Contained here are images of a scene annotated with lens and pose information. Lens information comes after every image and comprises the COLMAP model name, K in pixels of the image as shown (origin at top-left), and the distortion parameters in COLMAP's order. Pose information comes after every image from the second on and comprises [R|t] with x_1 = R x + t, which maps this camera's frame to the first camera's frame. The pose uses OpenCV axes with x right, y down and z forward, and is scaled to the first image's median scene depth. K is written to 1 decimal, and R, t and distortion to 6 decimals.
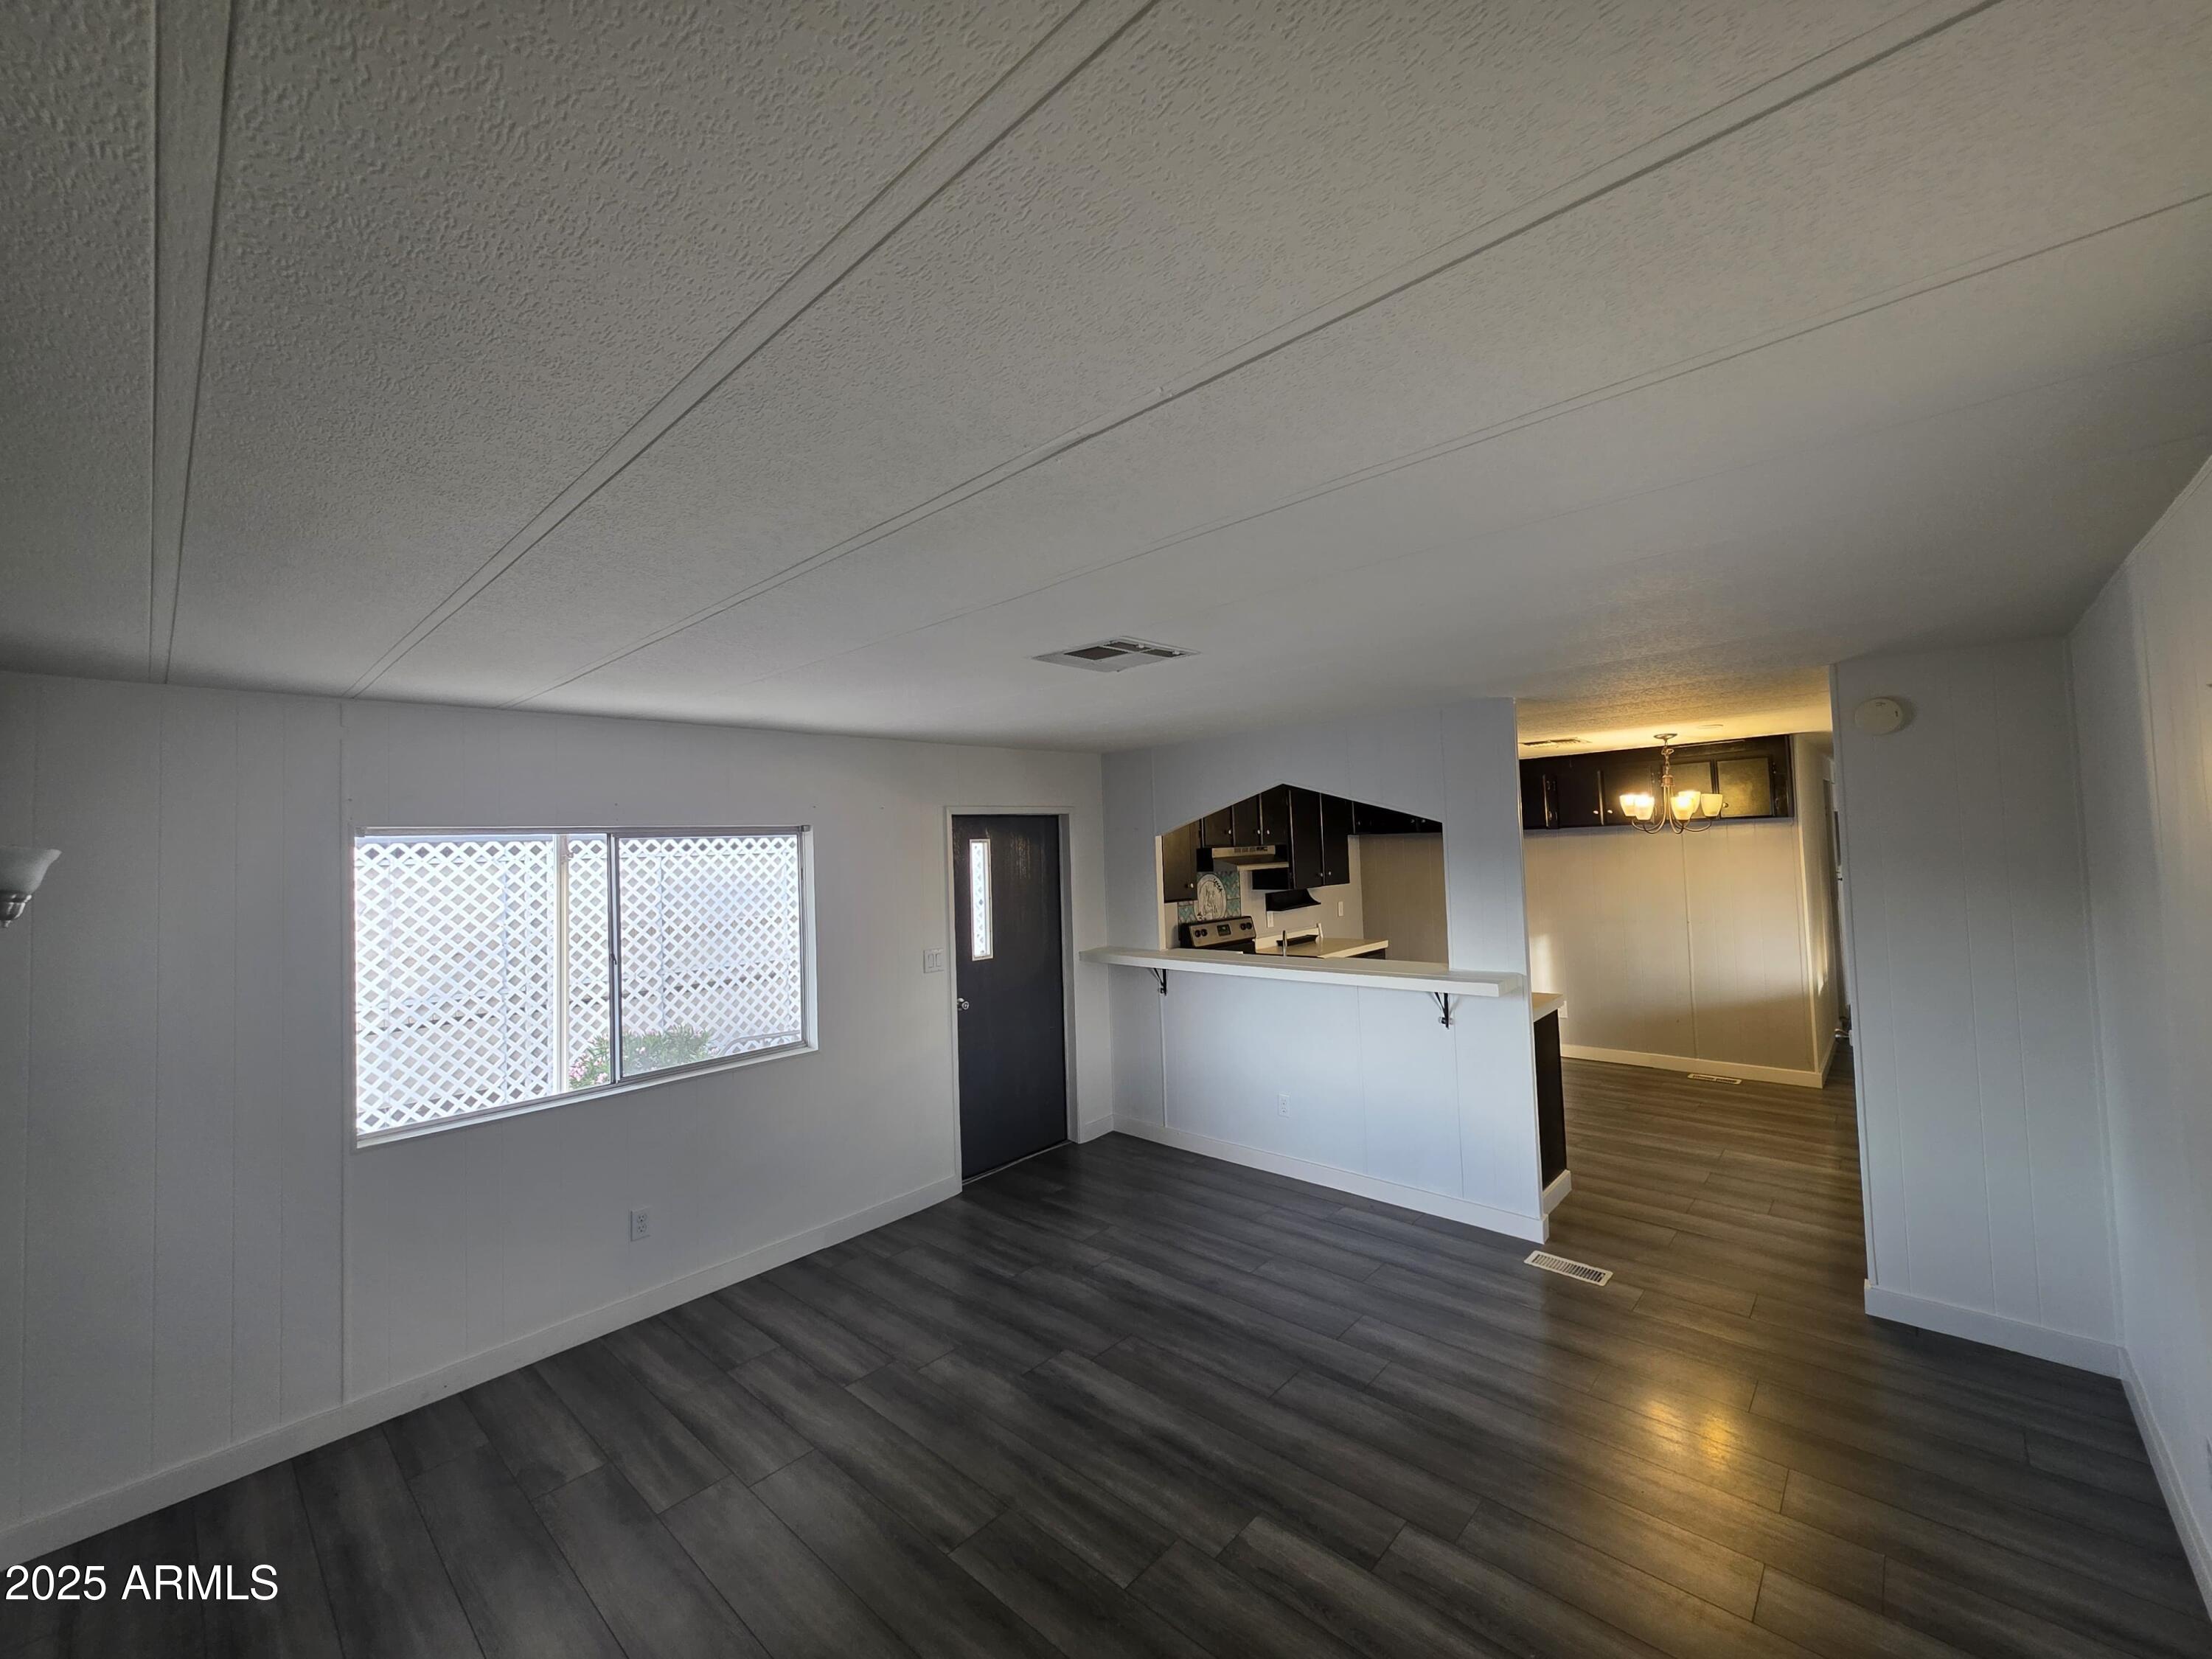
lens RADIAL K [[884.1, 0, 1108.5], [0, 884.1, 825.6], [0, 0, 1]] dist [-0.000667, -0.000377]
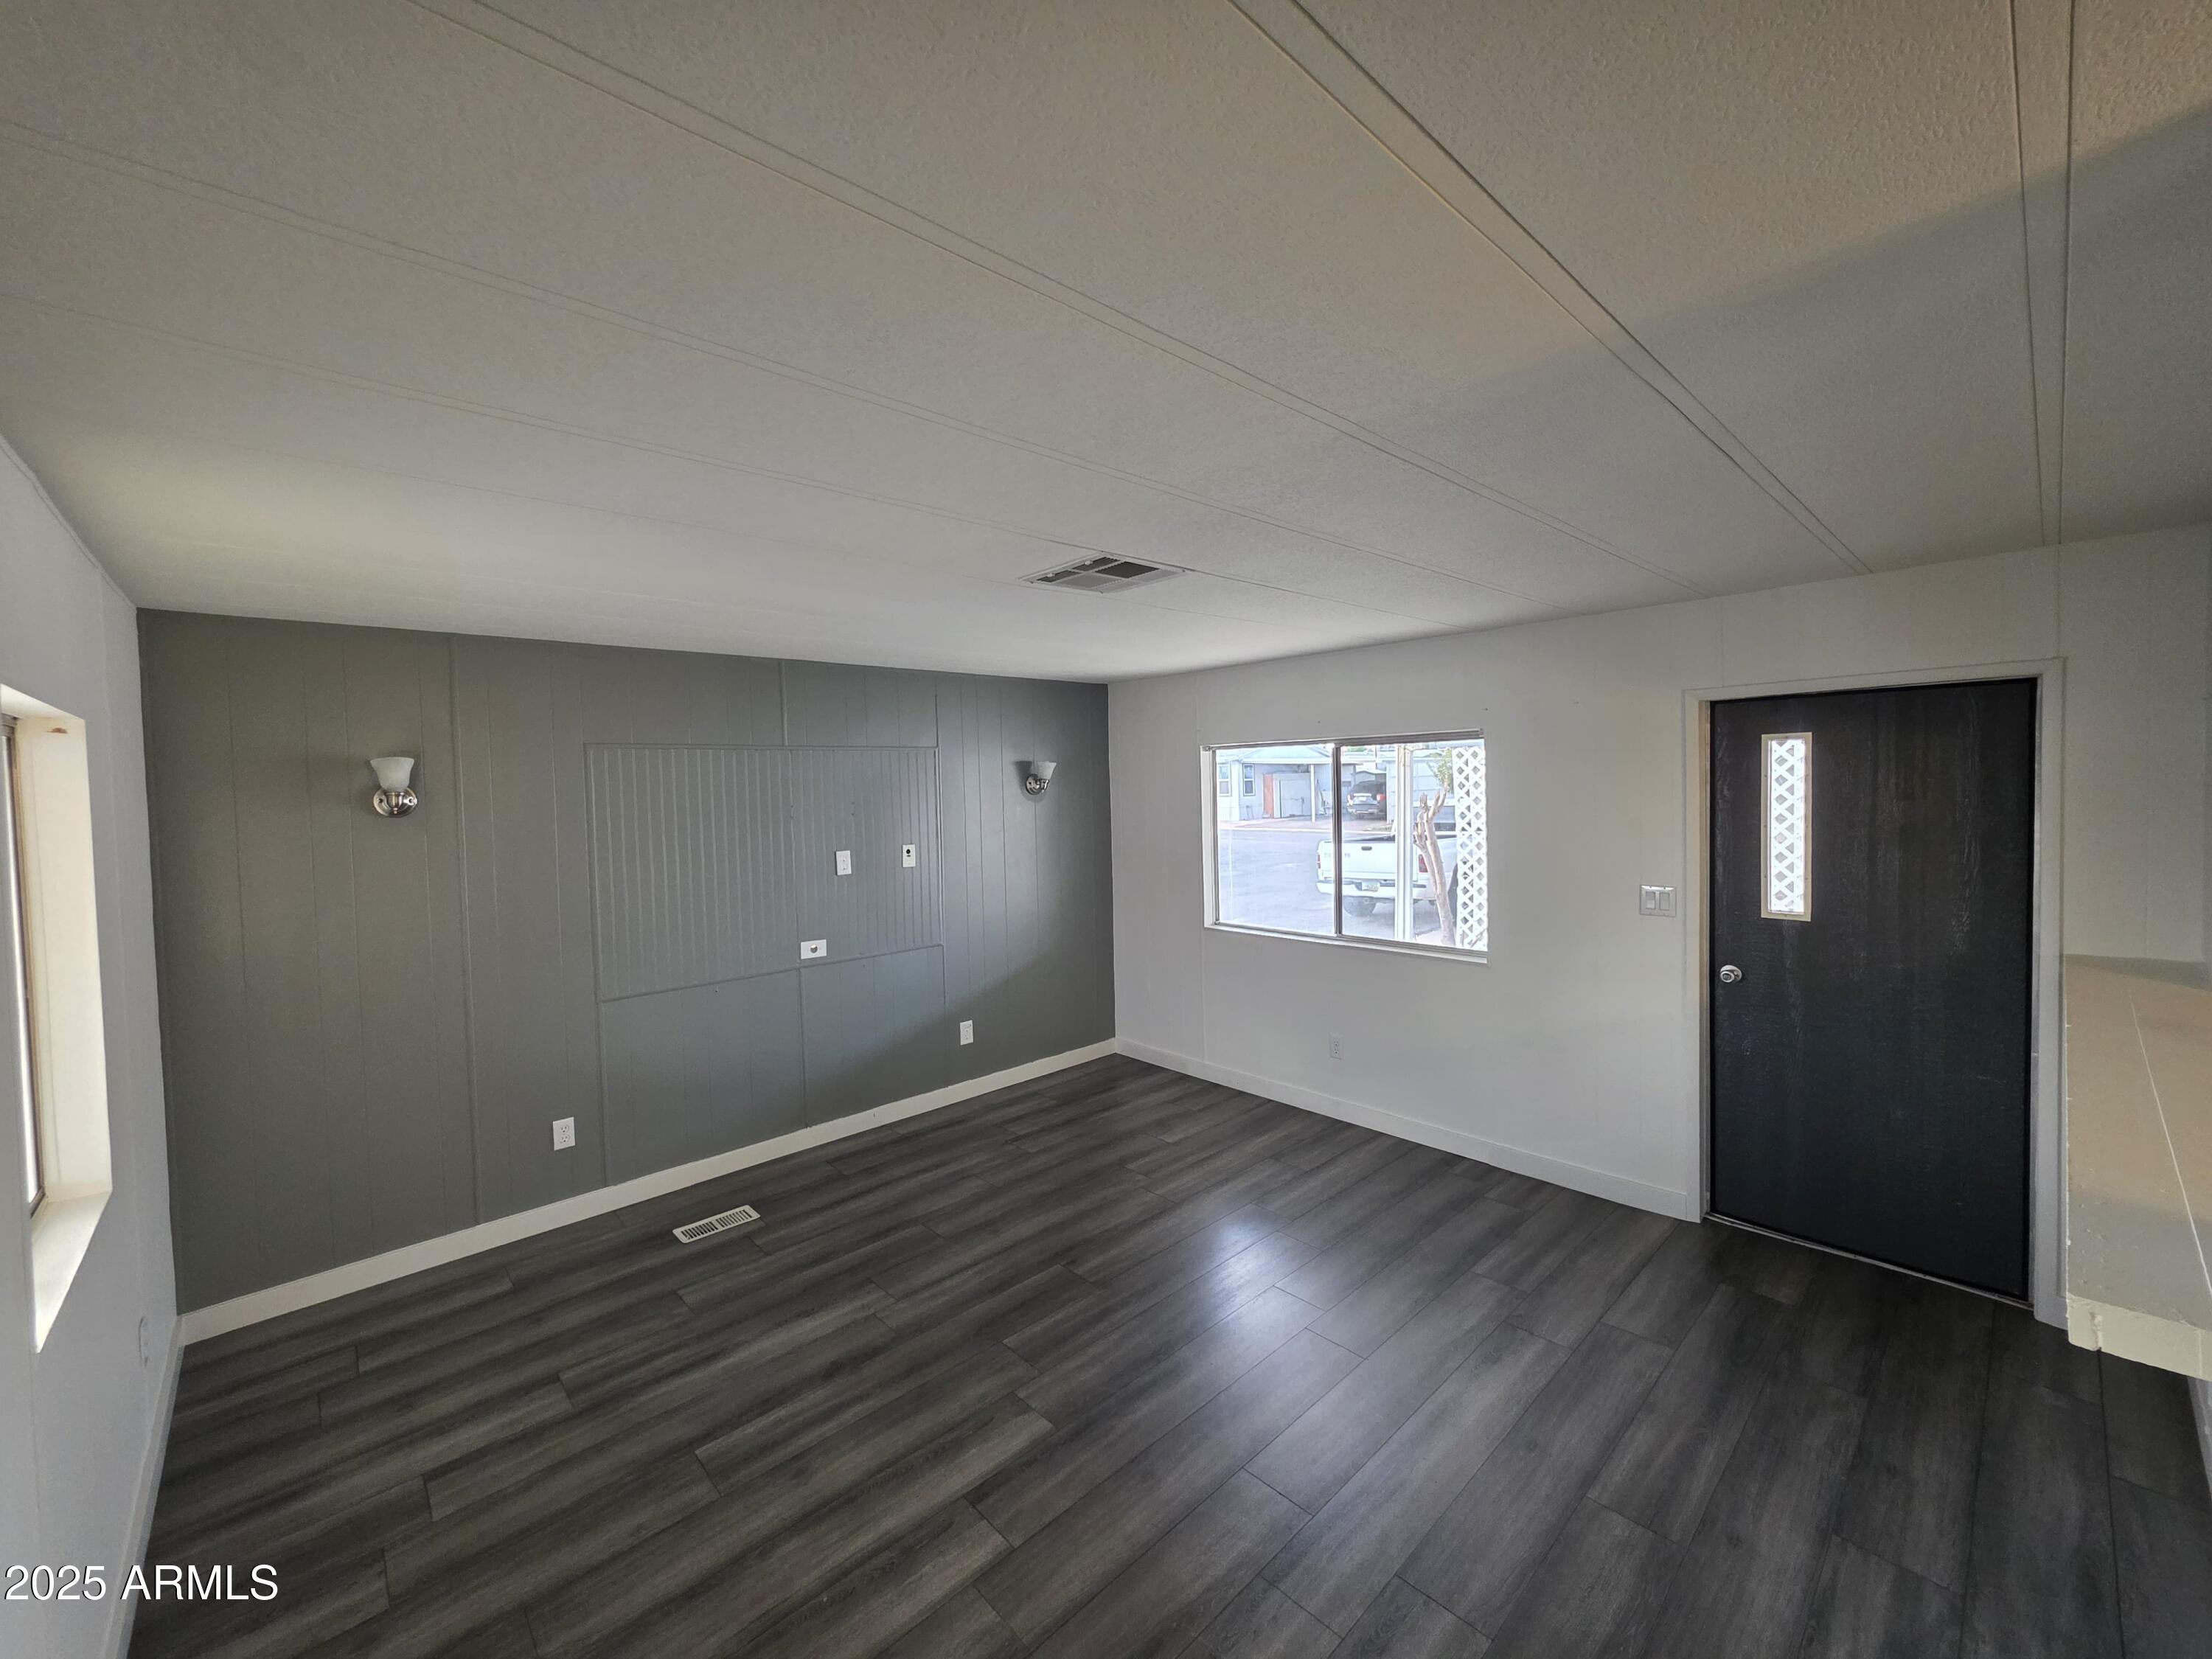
lens RADIAL K [[884.1, 0, 1109.1], [0, 884.1, 813.7], [0, 0, 1]] dist [-0.000667, -0.000377]
pose [[-0.072137, 0.074892, -0.994579, 0.577830], [0.052414, 0.996084, 0.071203, 0.001976], [0.996017, -0.046993, -0.075780, 0.601080]]
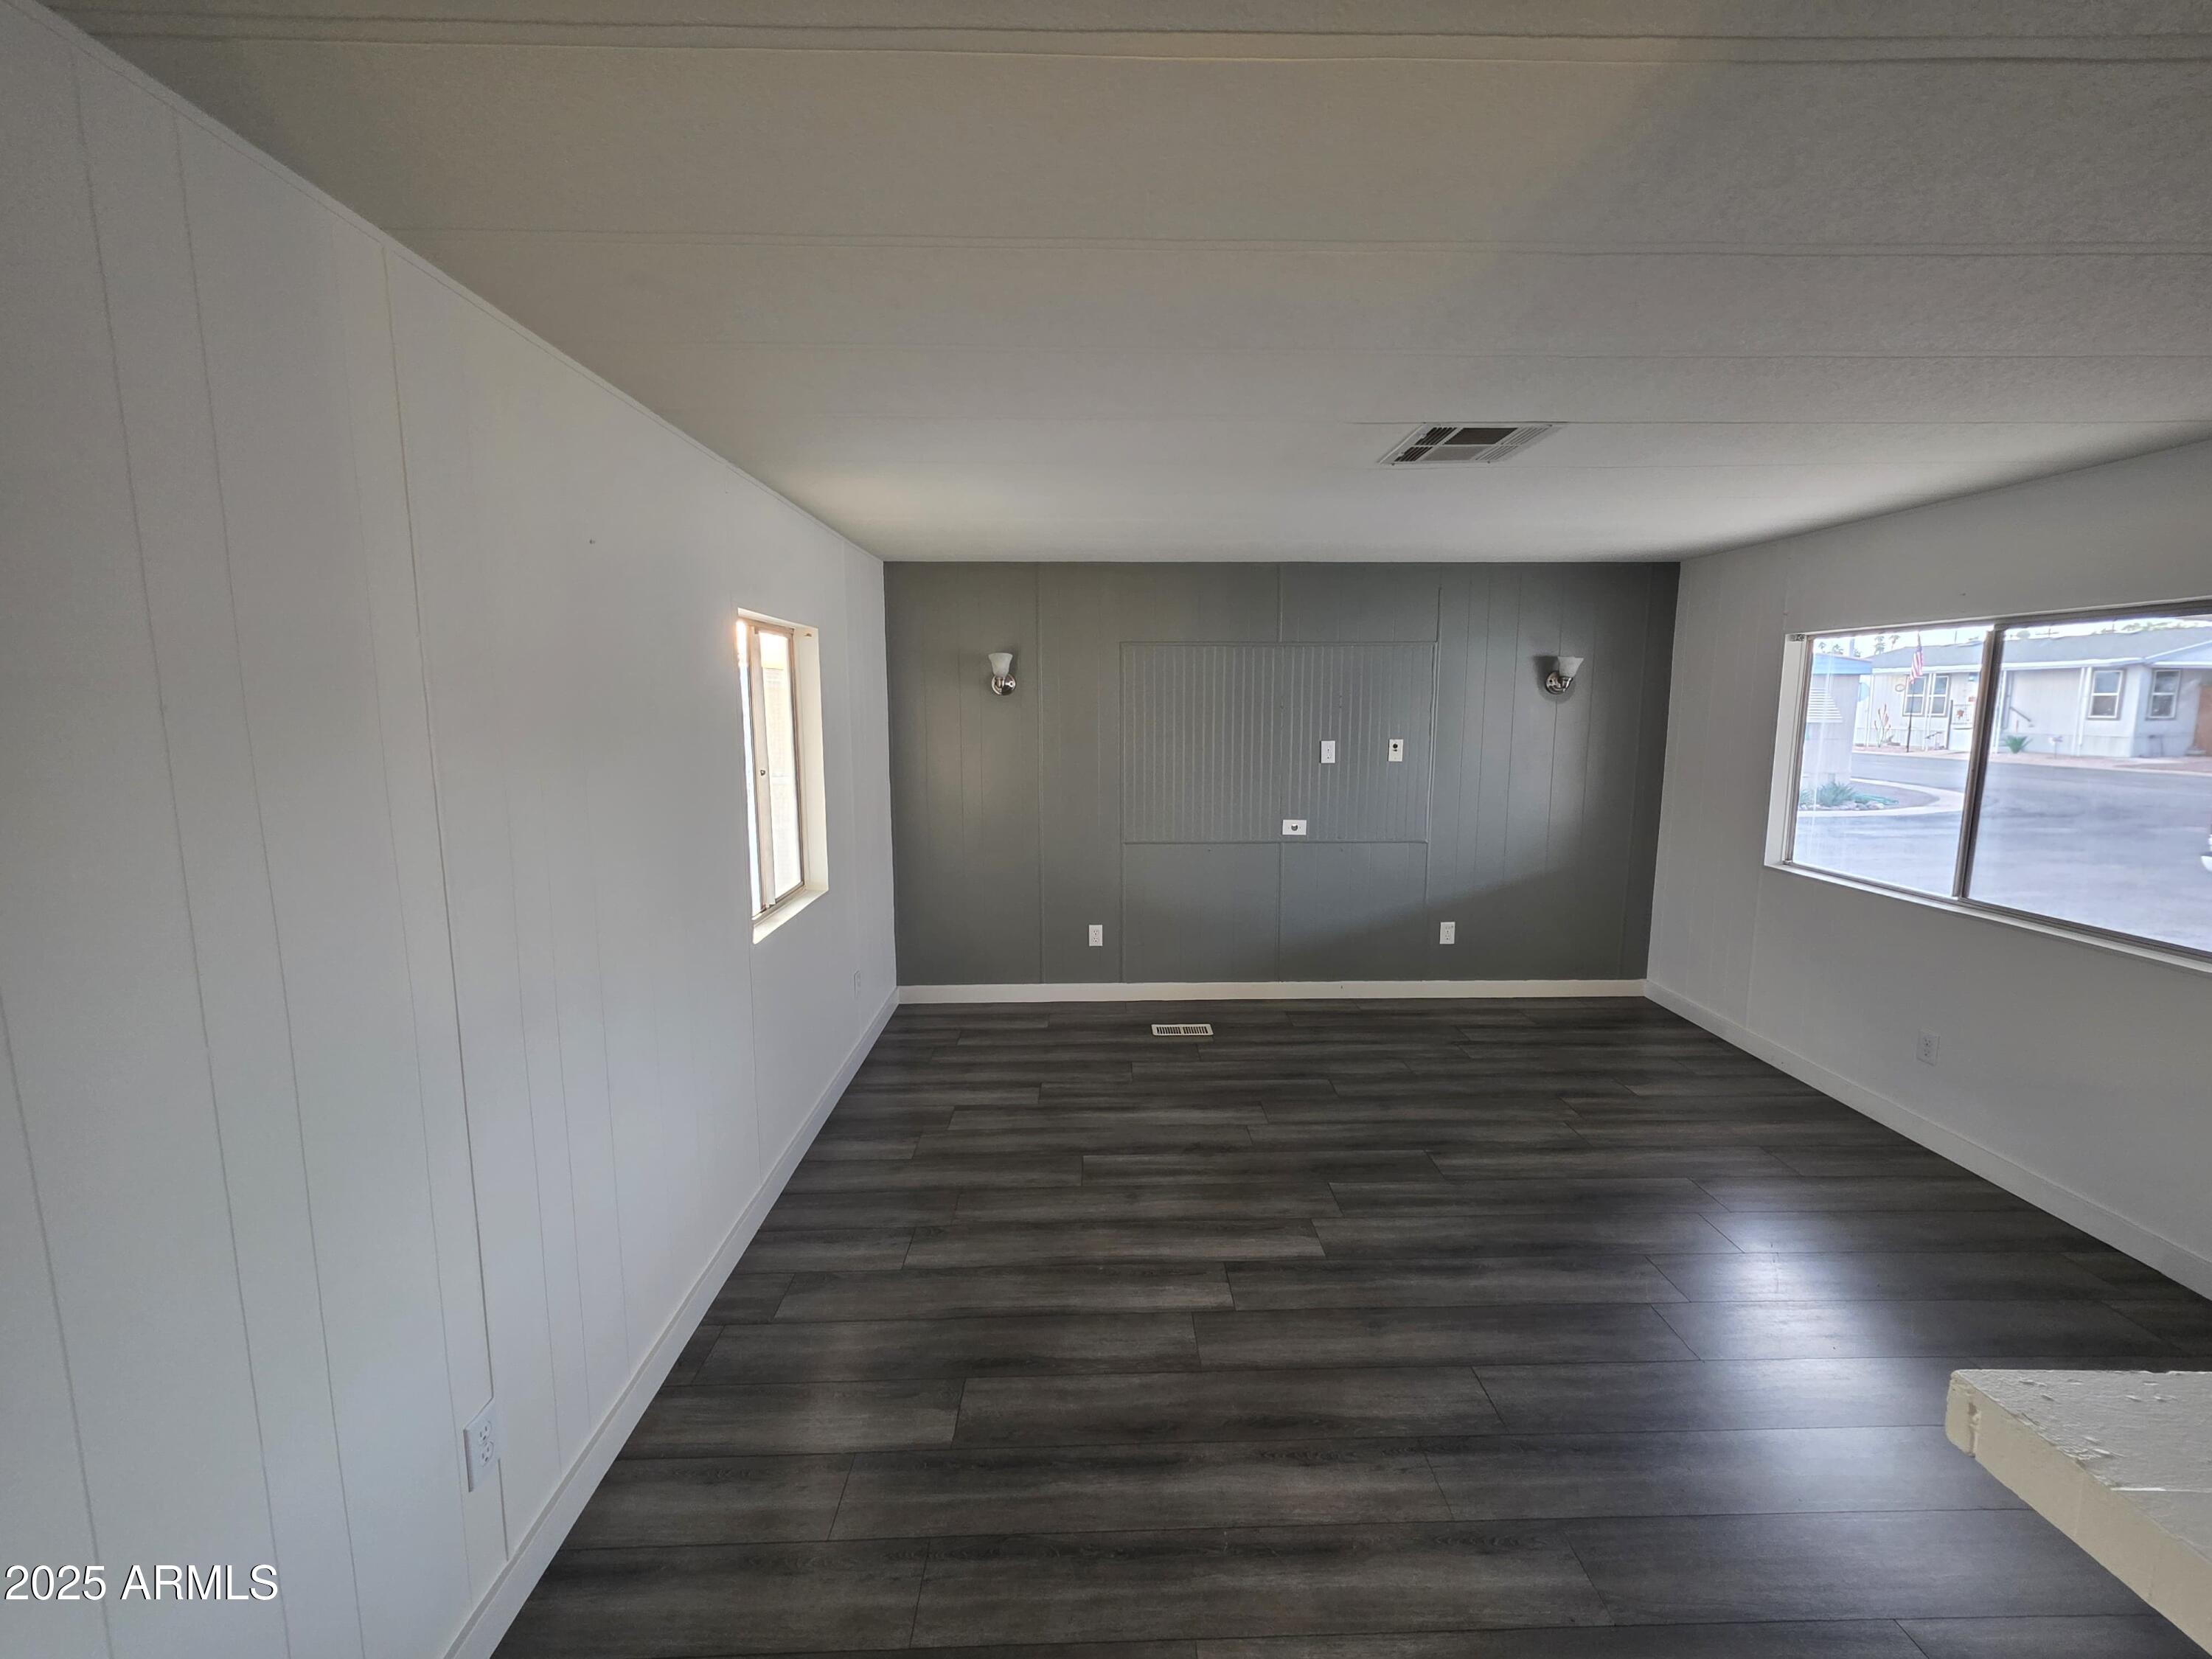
lens RADIAL K [[884.1, 0, 1103.8], [0, 884.1, 813.0], [0, 0, 1]] dist [-0.000667, -0.000377]
pose [[-0.722193, 0.128174, -0.679712, 0.548411], [0.047109, 0.989514, 0.136540, 0.025899], [0.690085, 0.066587, -0.720658, 0.810305]]
